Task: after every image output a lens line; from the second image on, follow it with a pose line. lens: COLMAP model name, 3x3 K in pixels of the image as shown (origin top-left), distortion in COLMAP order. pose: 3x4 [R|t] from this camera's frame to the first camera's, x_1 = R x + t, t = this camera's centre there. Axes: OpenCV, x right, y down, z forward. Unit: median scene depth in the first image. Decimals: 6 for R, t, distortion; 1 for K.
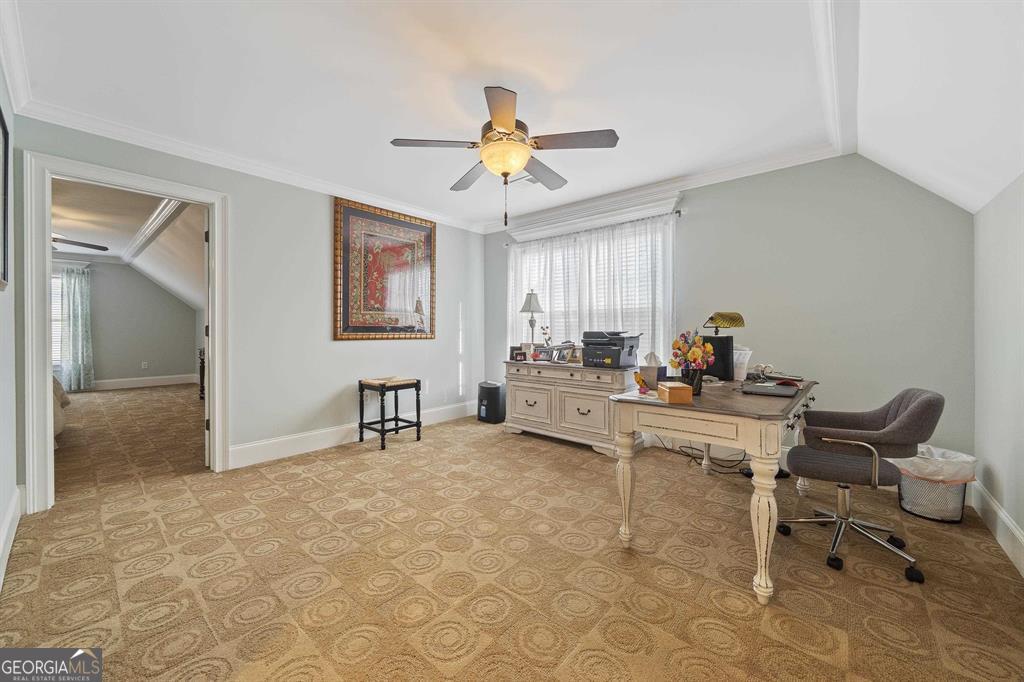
lens RADIAL K [[389.6, 0, 514.8], [0, 389.6, 327.2], [0, 0, 1]] dist [0.000683, -0.000042]
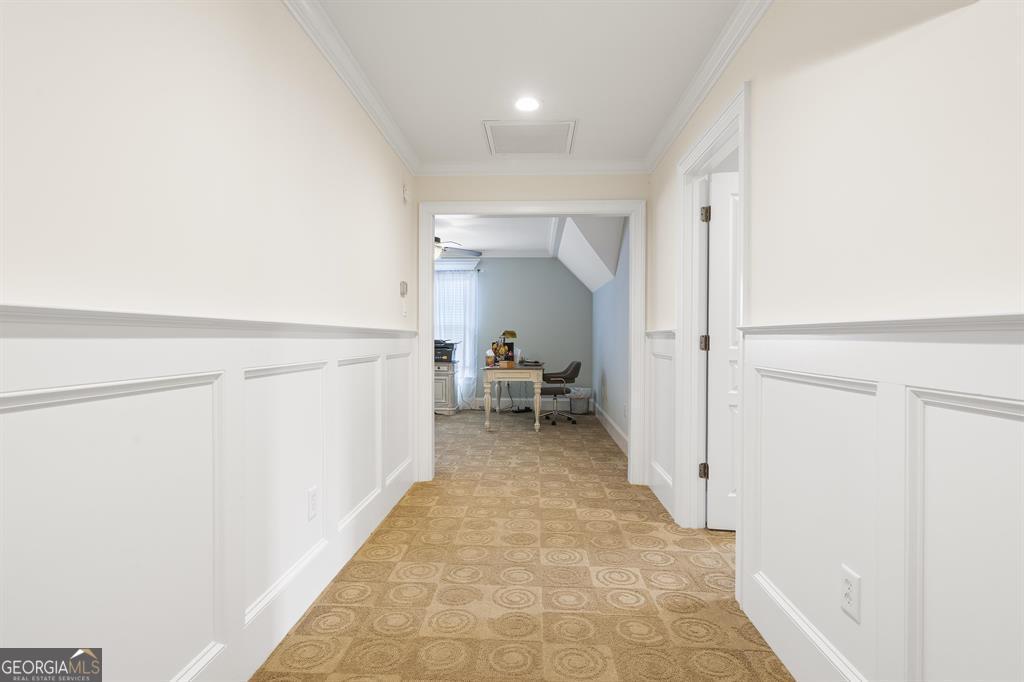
lens RADIAL K [[516.1, 0, 511.6], [0, 516.1, 340.8], [0, 0, 1]] dist [0.000532, 0.001705]
pose [[0.784808, -0.001566, 0.619737, -1.117188], [-0.006241, 0.999926, 0.010430, -0.013063], [-0.619707, -0.012054, 0.784741, -1.119206]]
